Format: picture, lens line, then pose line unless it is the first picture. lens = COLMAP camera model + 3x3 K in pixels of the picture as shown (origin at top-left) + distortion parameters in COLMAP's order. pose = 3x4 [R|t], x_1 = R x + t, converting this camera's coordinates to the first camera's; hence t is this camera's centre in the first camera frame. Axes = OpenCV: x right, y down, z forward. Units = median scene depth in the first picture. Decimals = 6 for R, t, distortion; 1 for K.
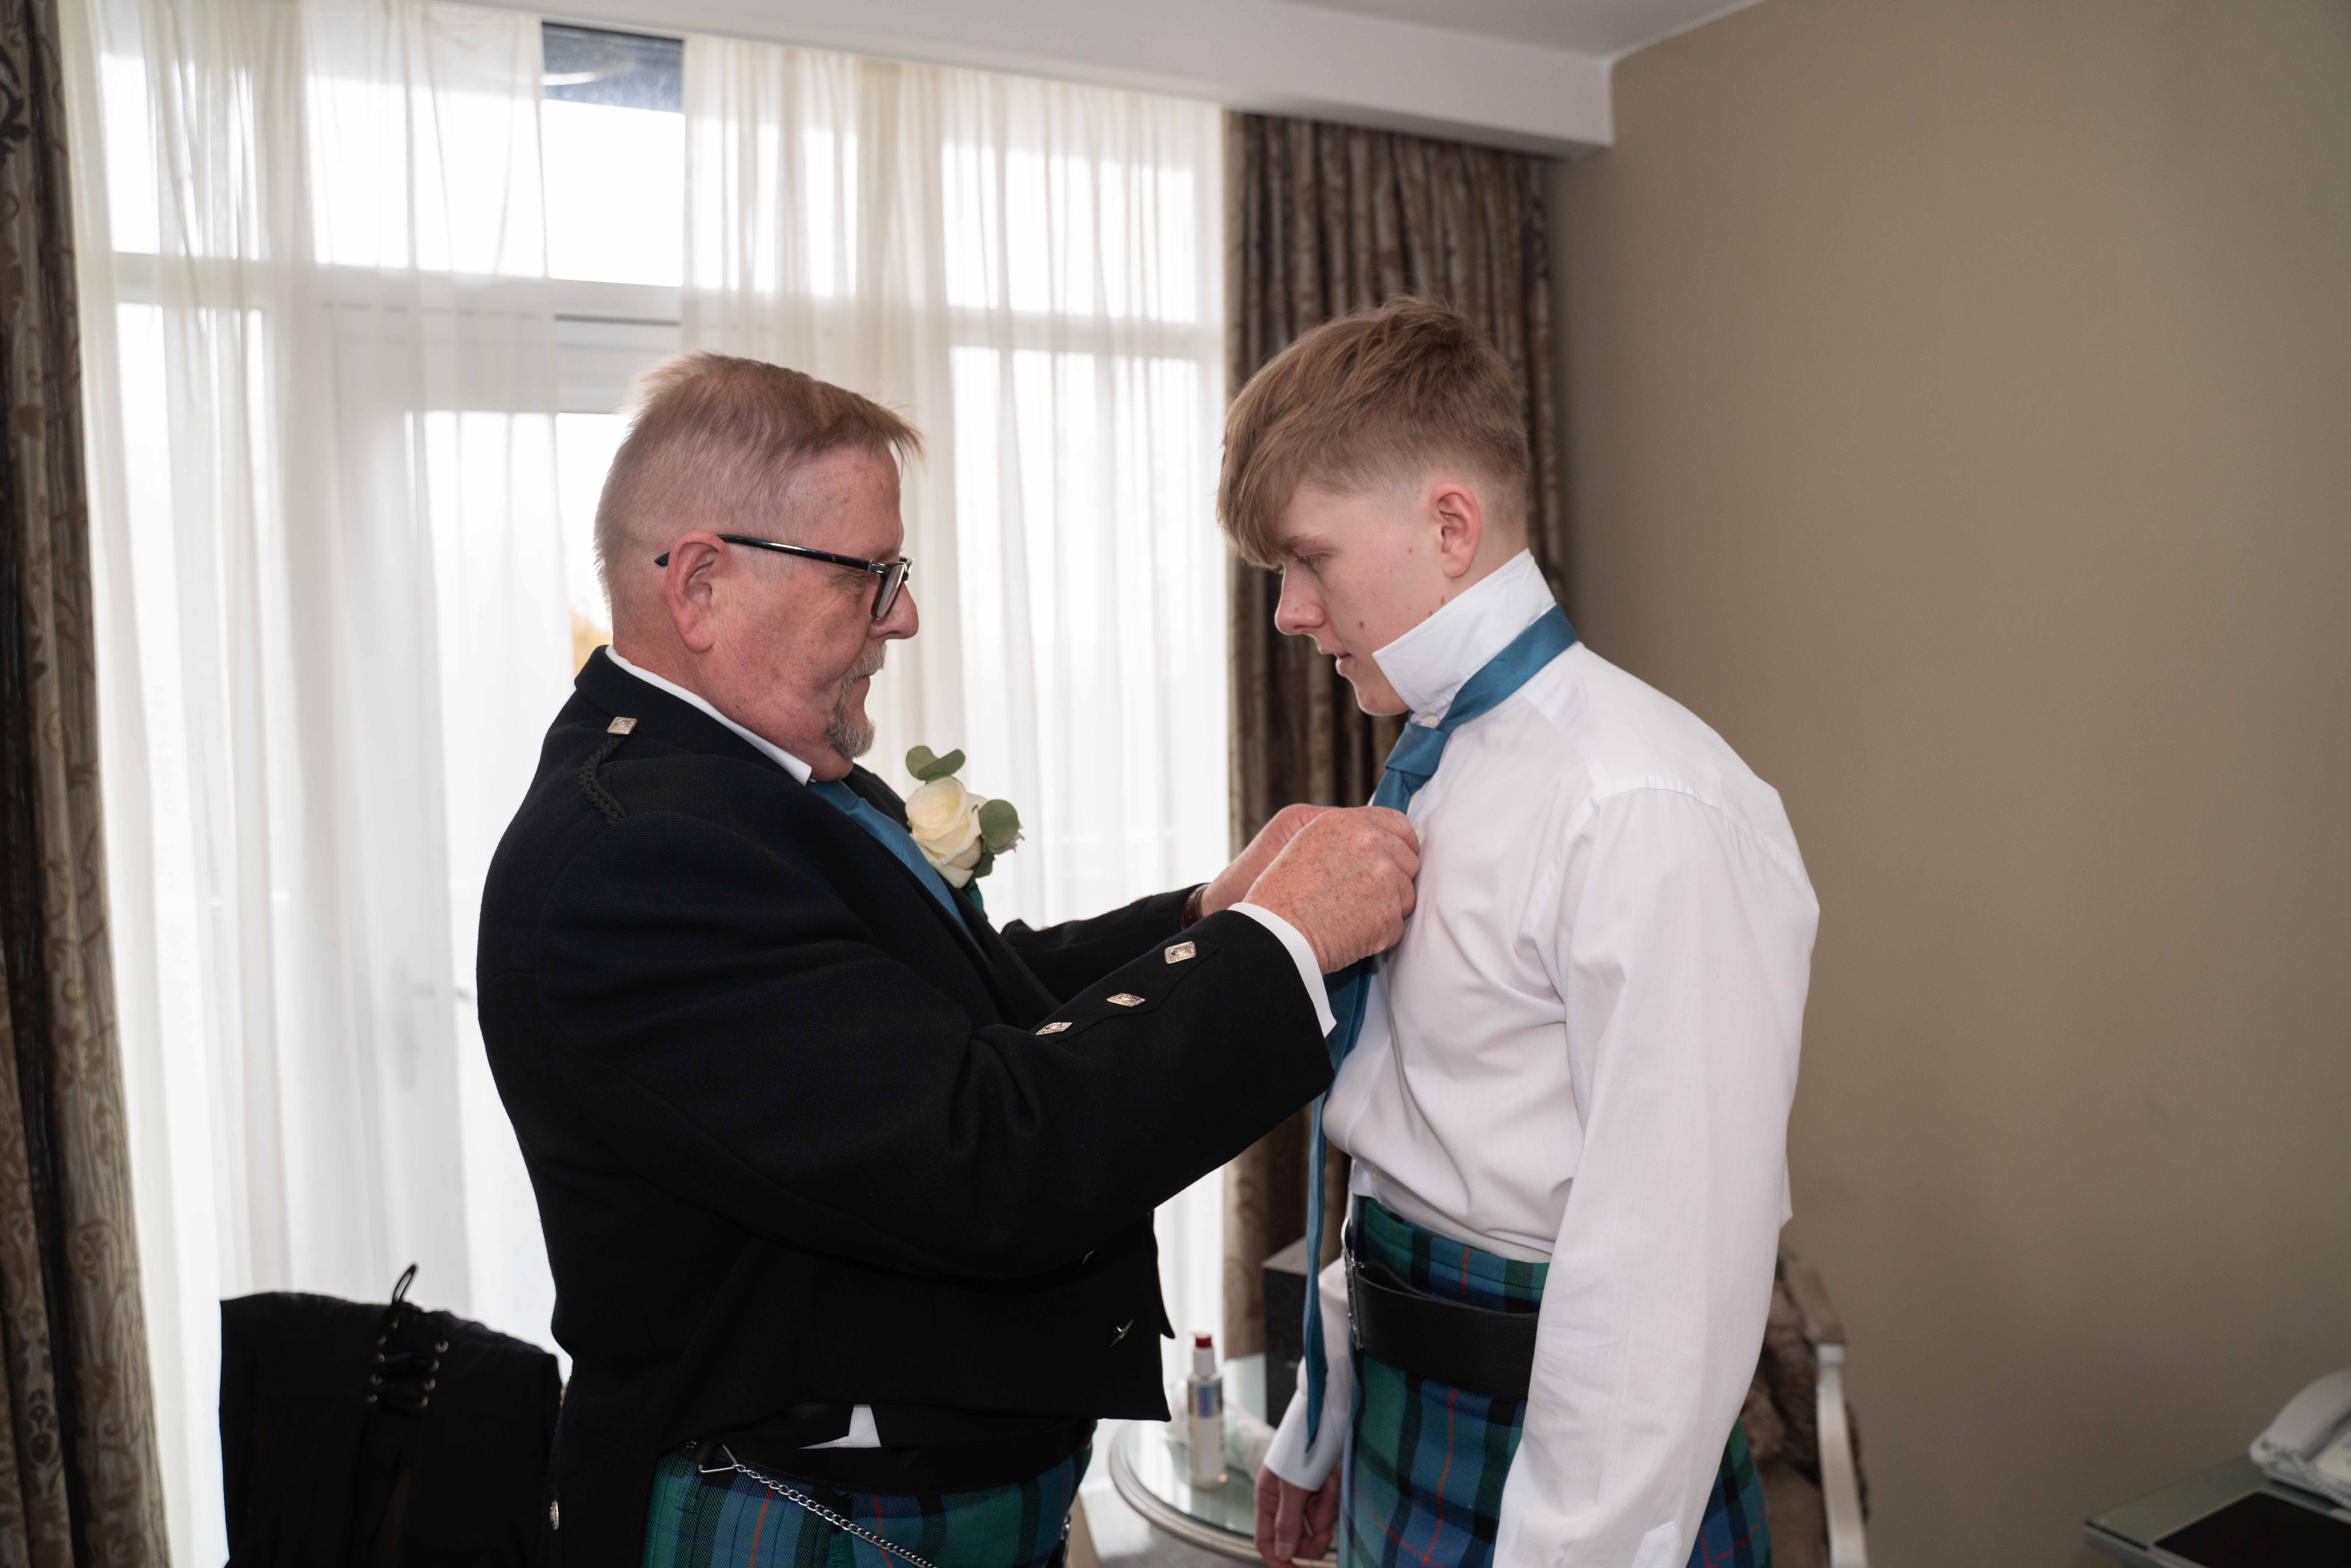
lens RADIAL K [[2001.8, 0, 1196.5], [0, 2001.8, 801.4], [0, 0, 1]] dist [-0.029269, 0.027255]
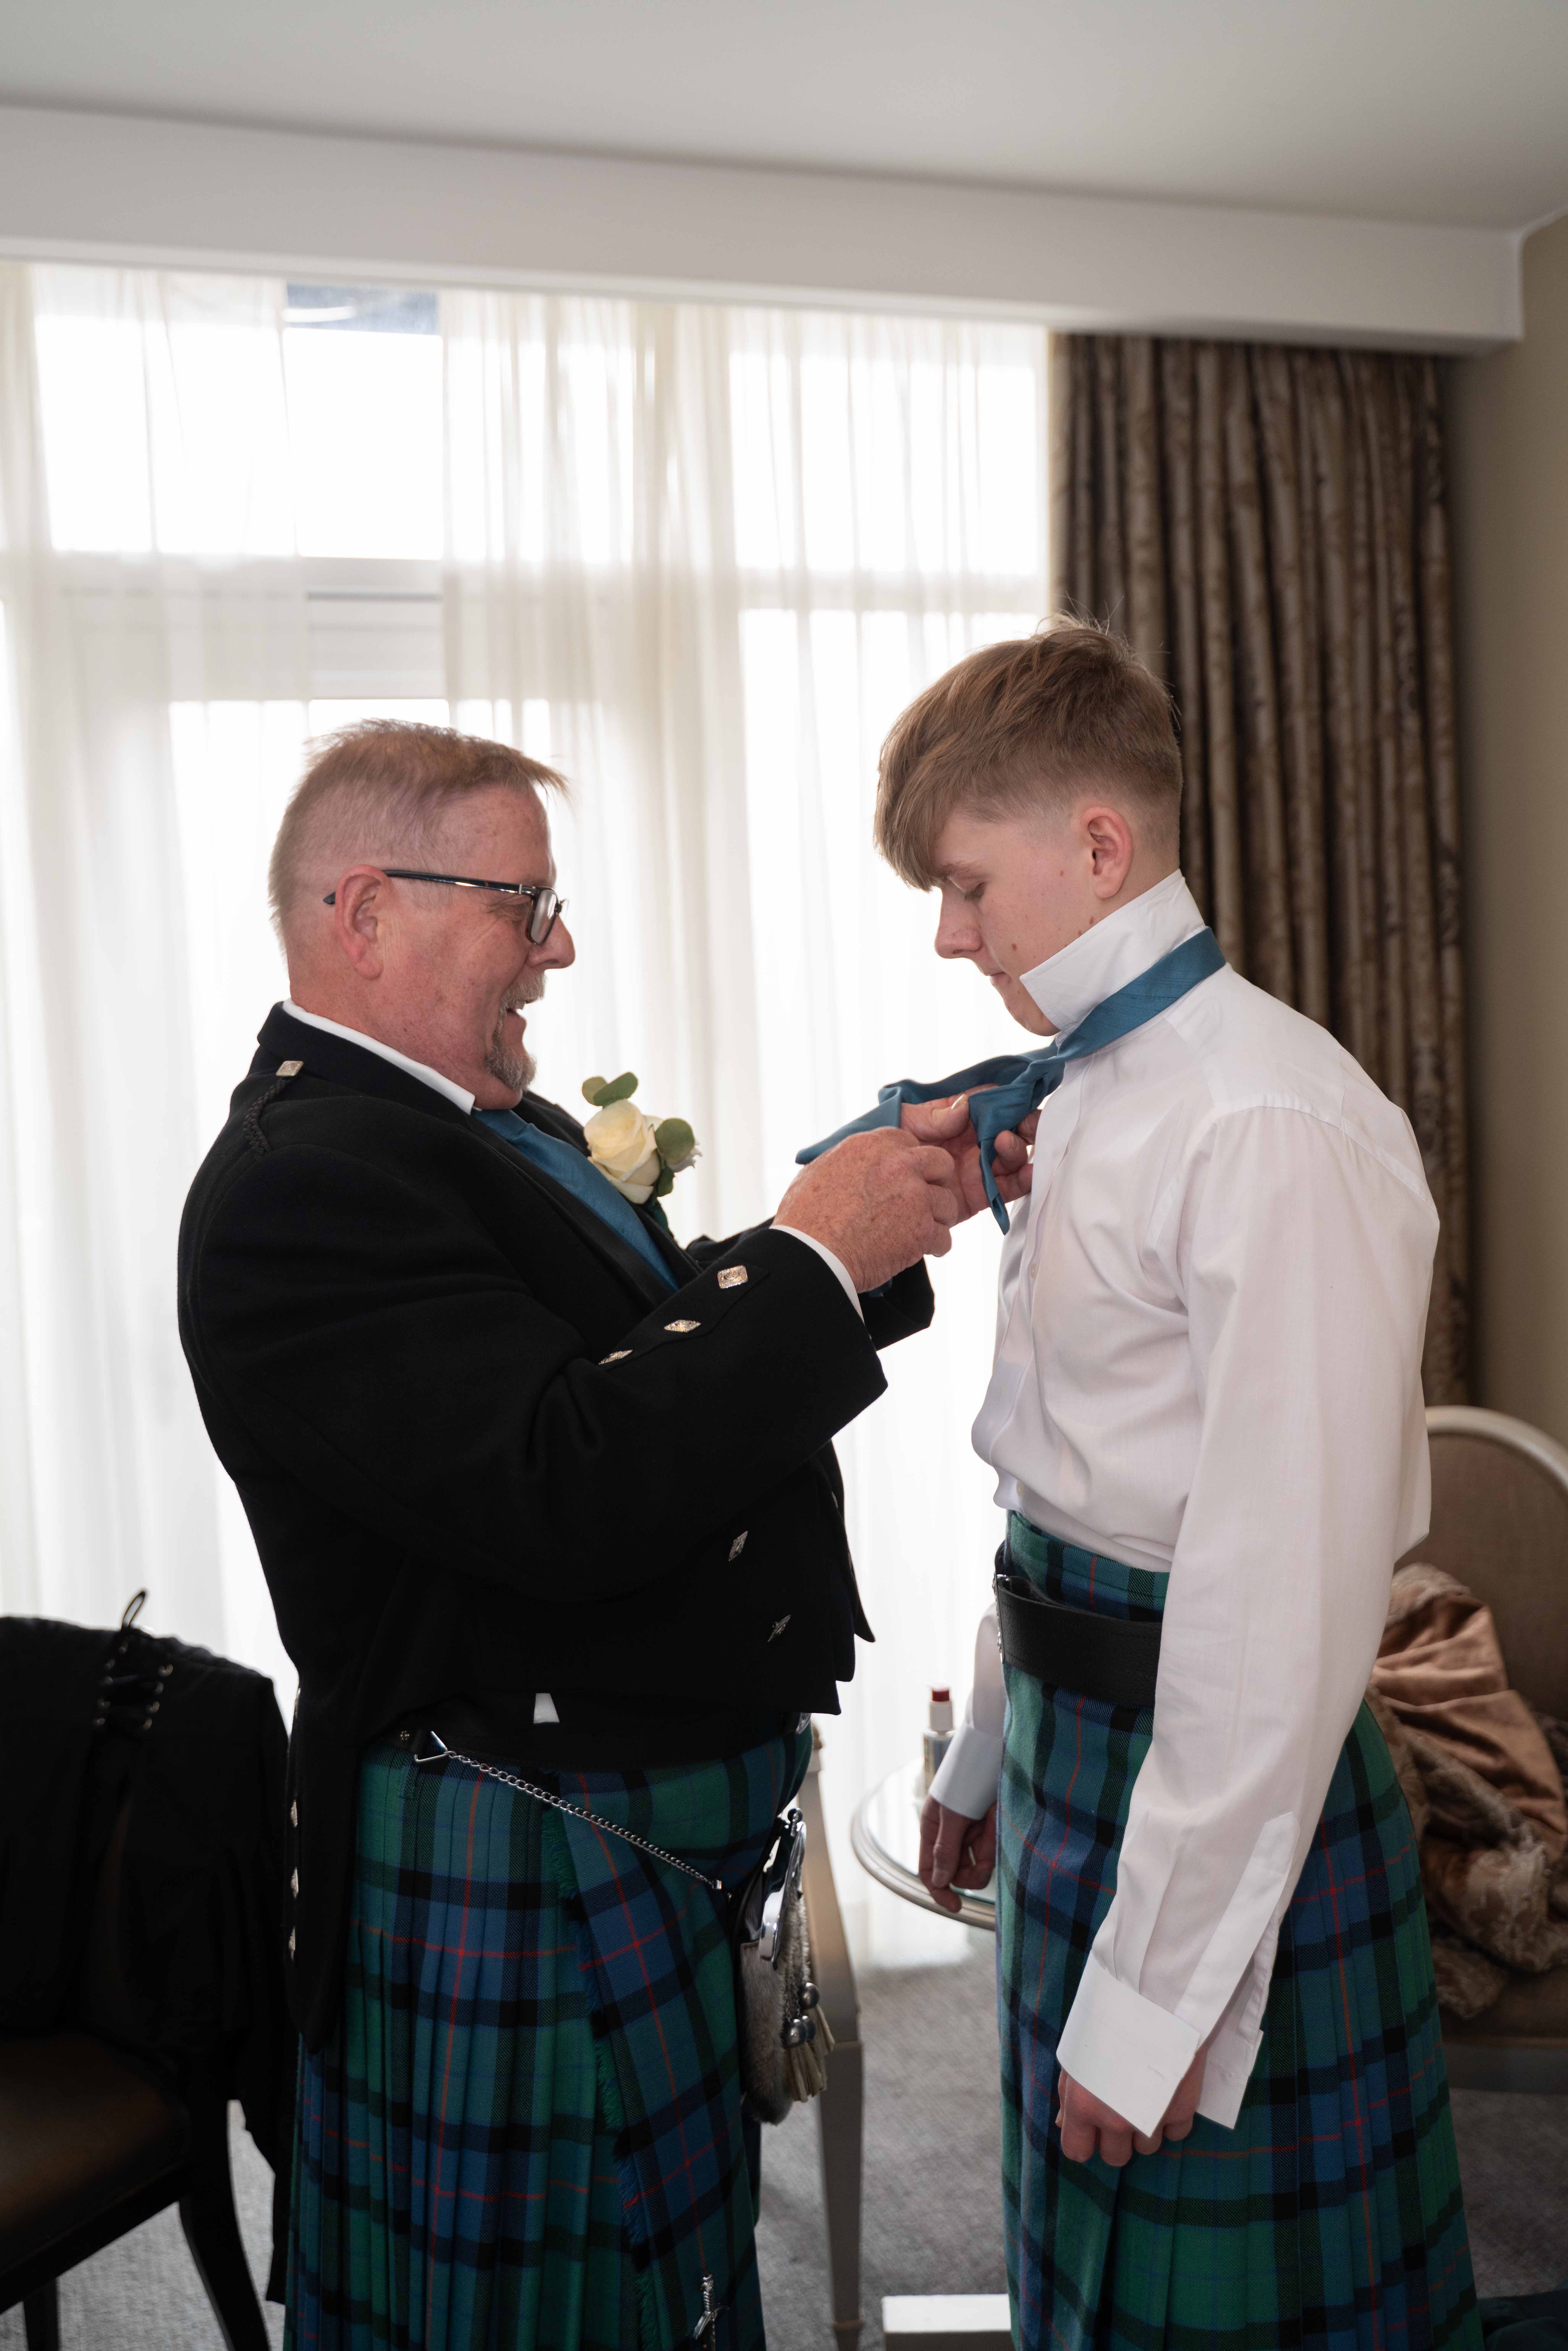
lens RADIAL K [[2549.6, 0, 813.9], [0, 2549.6, 1140.8], [0, 0, 1]] dist [0.090904, 0.000000]
pose [[0.990139, 0.000659, -0.140085, 0.155569], [0.000236, 0.999980, 0.006370, 0.002024], [0.140087, -0.006340, 0.990119, -0.291776]]
